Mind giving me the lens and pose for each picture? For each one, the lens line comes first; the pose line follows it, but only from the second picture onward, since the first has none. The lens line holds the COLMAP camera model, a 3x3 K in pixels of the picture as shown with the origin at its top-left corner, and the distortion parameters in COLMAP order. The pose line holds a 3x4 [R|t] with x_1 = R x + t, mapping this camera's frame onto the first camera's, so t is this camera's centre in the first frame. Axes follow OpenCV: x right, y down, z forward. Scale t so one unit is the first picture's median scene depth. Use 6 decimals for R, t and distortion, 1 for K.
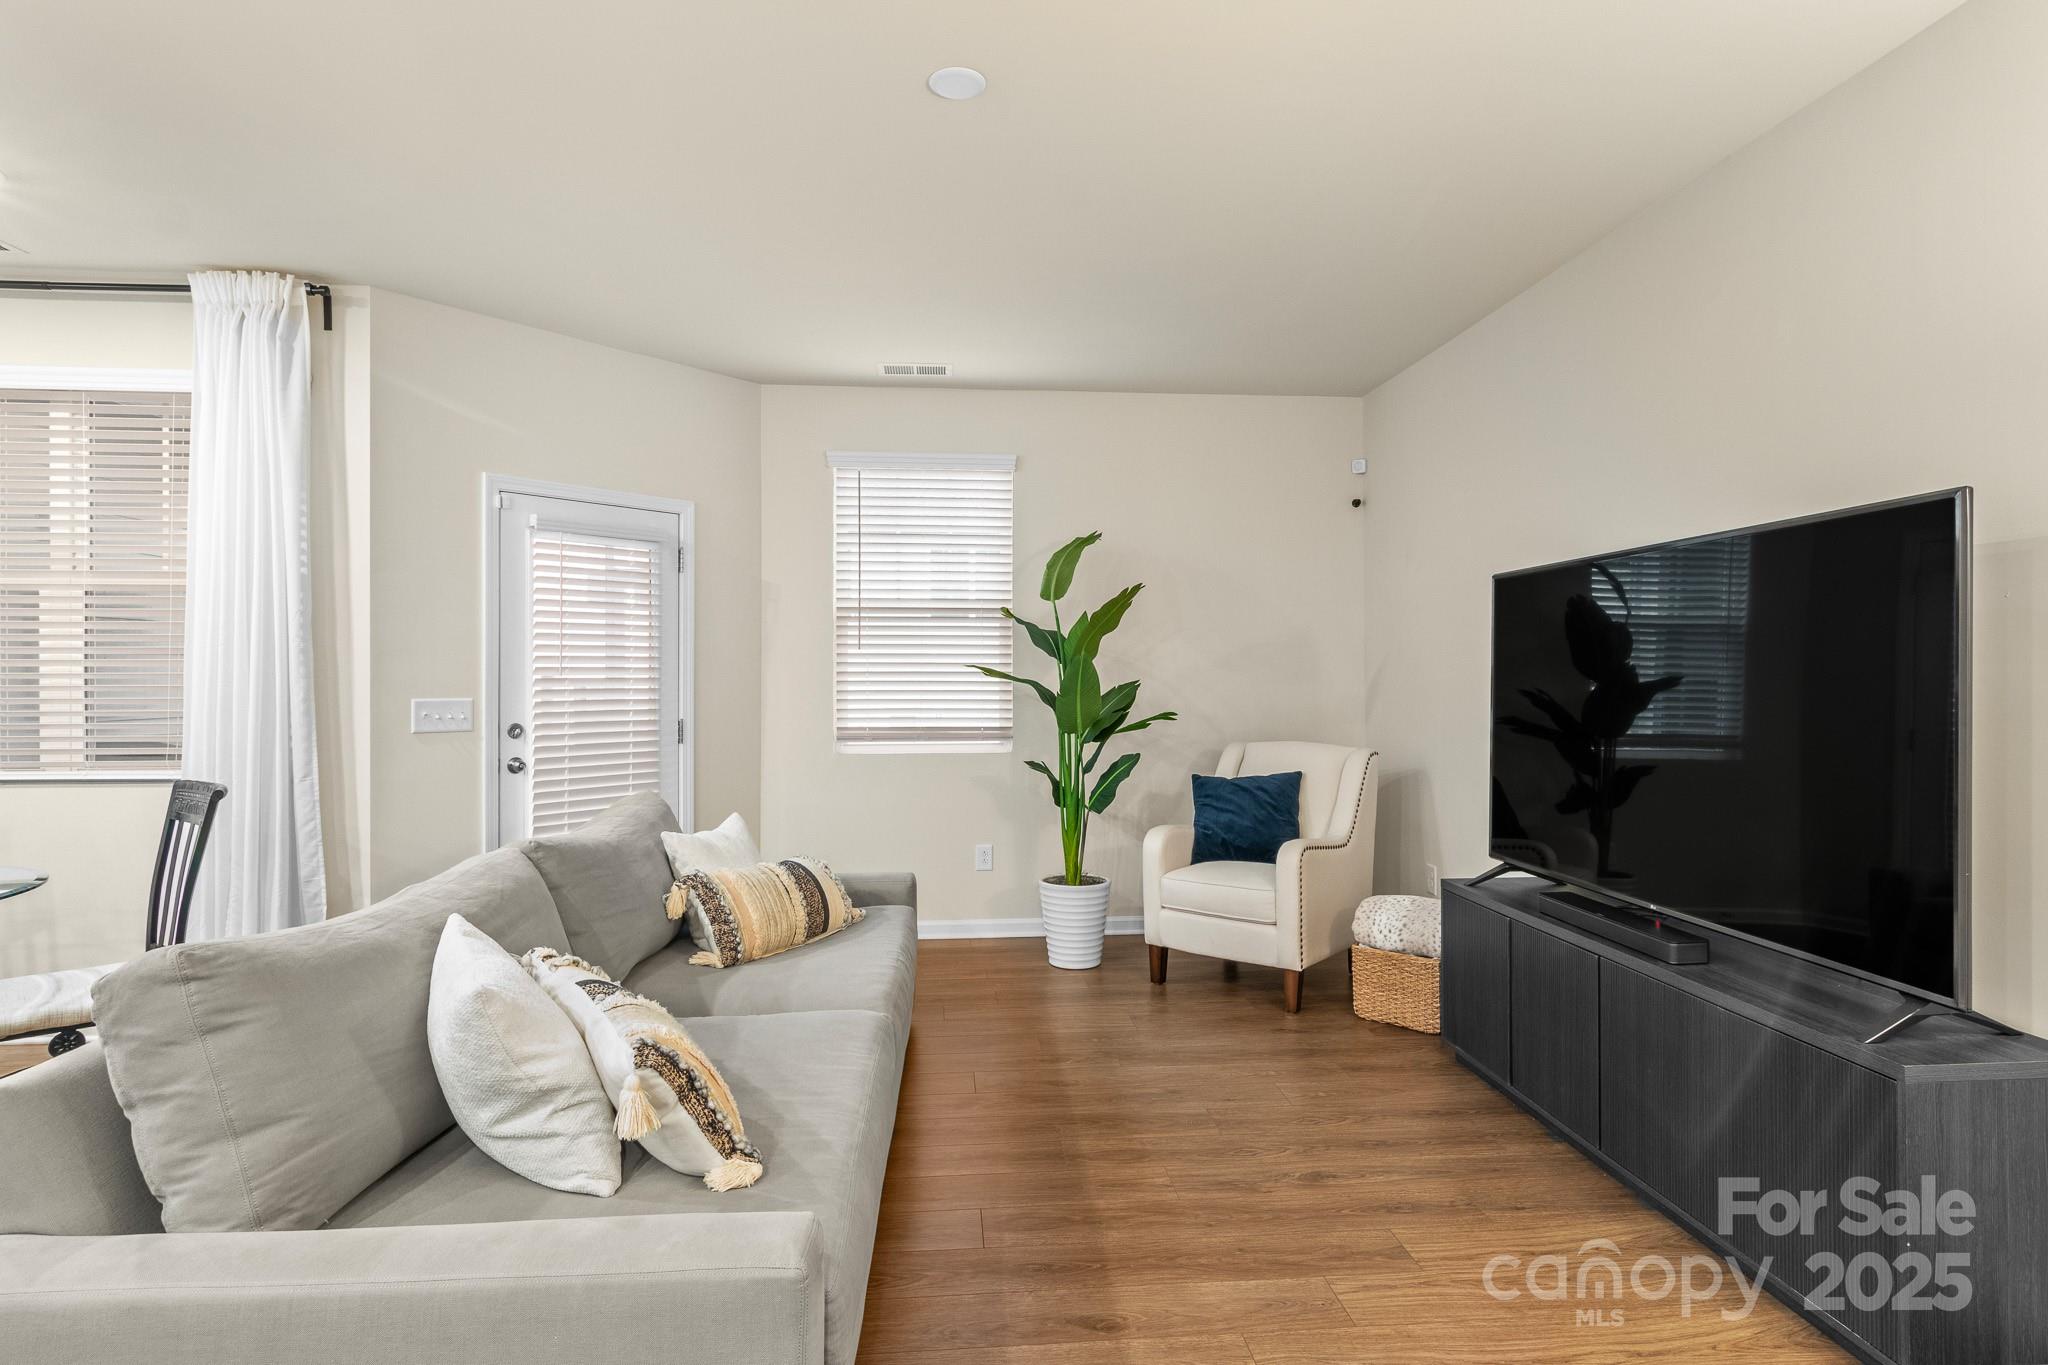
lens RADIAL K [[1060.5, 0, 1026.0], [0, 1060.5, 667.8], [0, 0, 1]] dist [-0.002918, 0.003222]
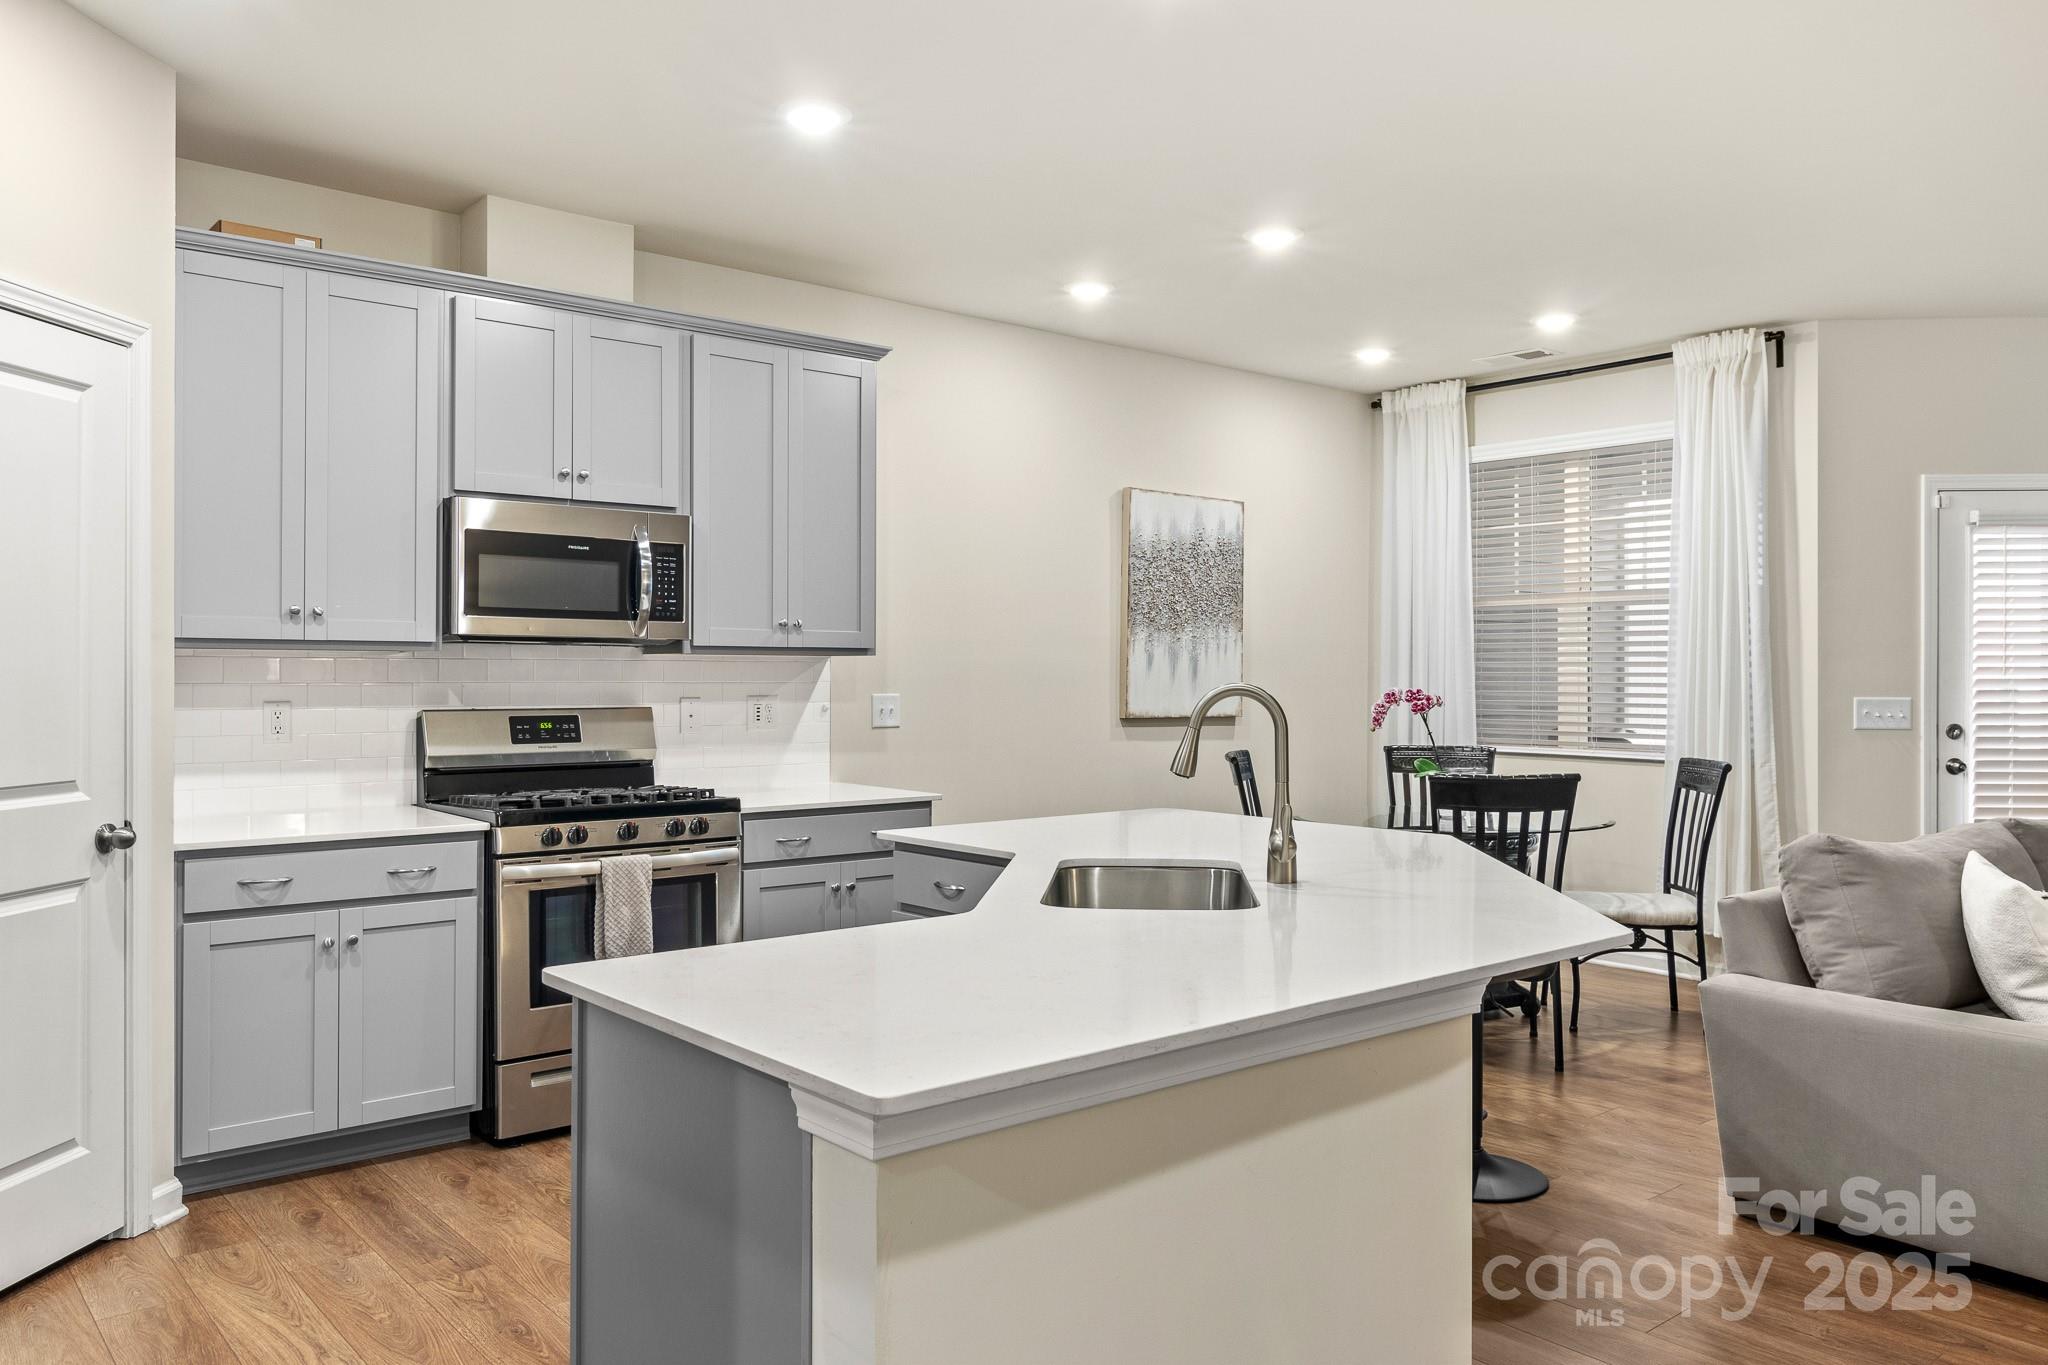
lens RADIAL K [[1483.9, 0, 1026.3], [0, 1483.9, 672.1], [0, 0, 1]] dist [-0.007154, 0.012422]
pose [[0.580615, 0.002238, -0.814175, 0.156277], [0.002530, 0.999986, 0.004553, -0.004767], [0.814174, -0.004704, 0.580602, -0.561520]]
